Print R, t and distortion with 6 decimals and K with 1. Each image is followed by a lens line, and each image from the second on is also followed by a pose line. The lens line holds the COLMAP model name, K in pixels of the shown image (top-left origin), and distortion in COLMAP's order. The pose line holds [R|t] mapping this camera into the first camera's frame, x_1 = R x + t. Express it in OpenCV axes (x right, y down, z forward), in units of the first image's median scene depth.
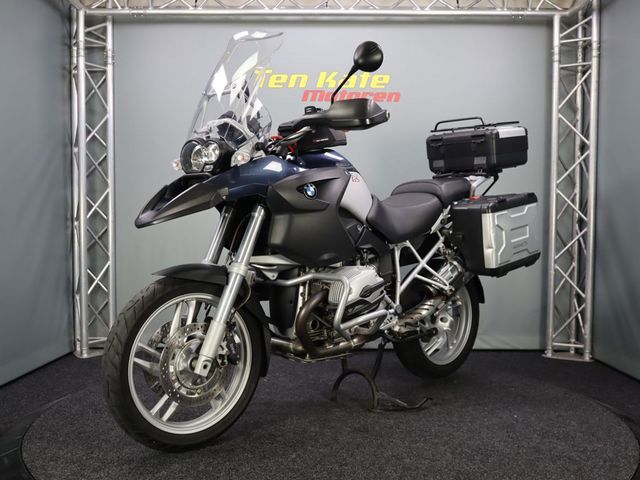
lens RADIAL K [[662.9, 0, 325.8], [0, 662.9, 244.1], [0, 0, 1]] dist [-0.019588, 0.000000]
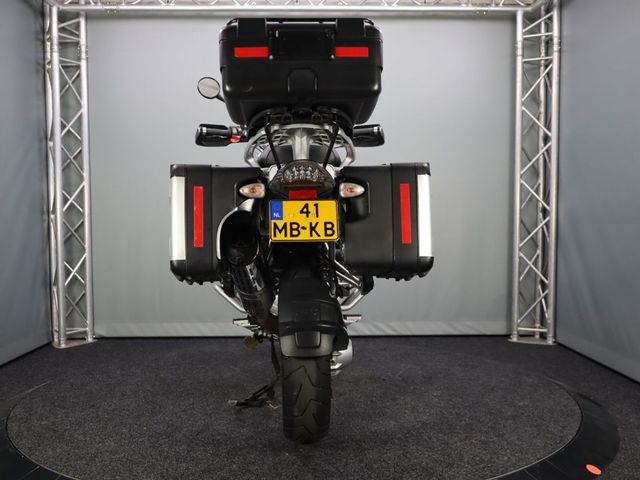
lens RADIAL K [[692.0, 0, 330.5], [0, 692.0, 244.1], [0, 0, 1]] dist [-0.012394, 0.000000]
pose [[0.999564, -0.009506, 0.027937, 0.020175], [0.009148, 0.999875, 0.012923, 0.001392], [-0.028057, -0.012661, 0.999526, -0.075160]]
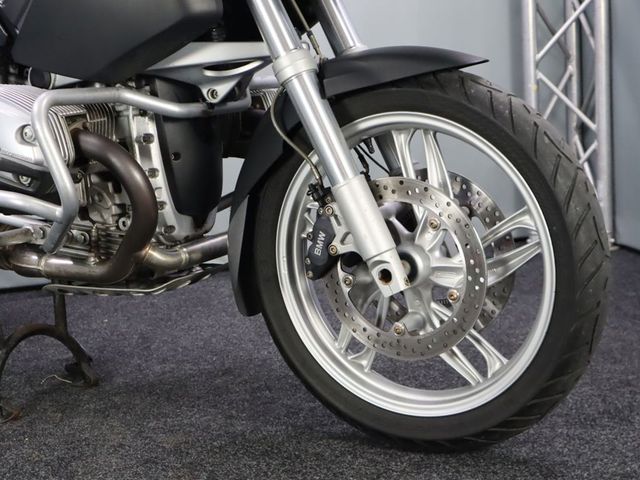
lens RADIAL K [[1030.1, 0, 322.2], [0, 1030.1, 238.5], [0, 0, 1]] dist [0.013346, 0.000000]
pose [[0.982141, -0.100634, 0.158974, 0.042773], [0.080621, 0.988533, 0.127684, 0.043840], [-0.170001, -0.112587, 0.978991, 0.230483]]
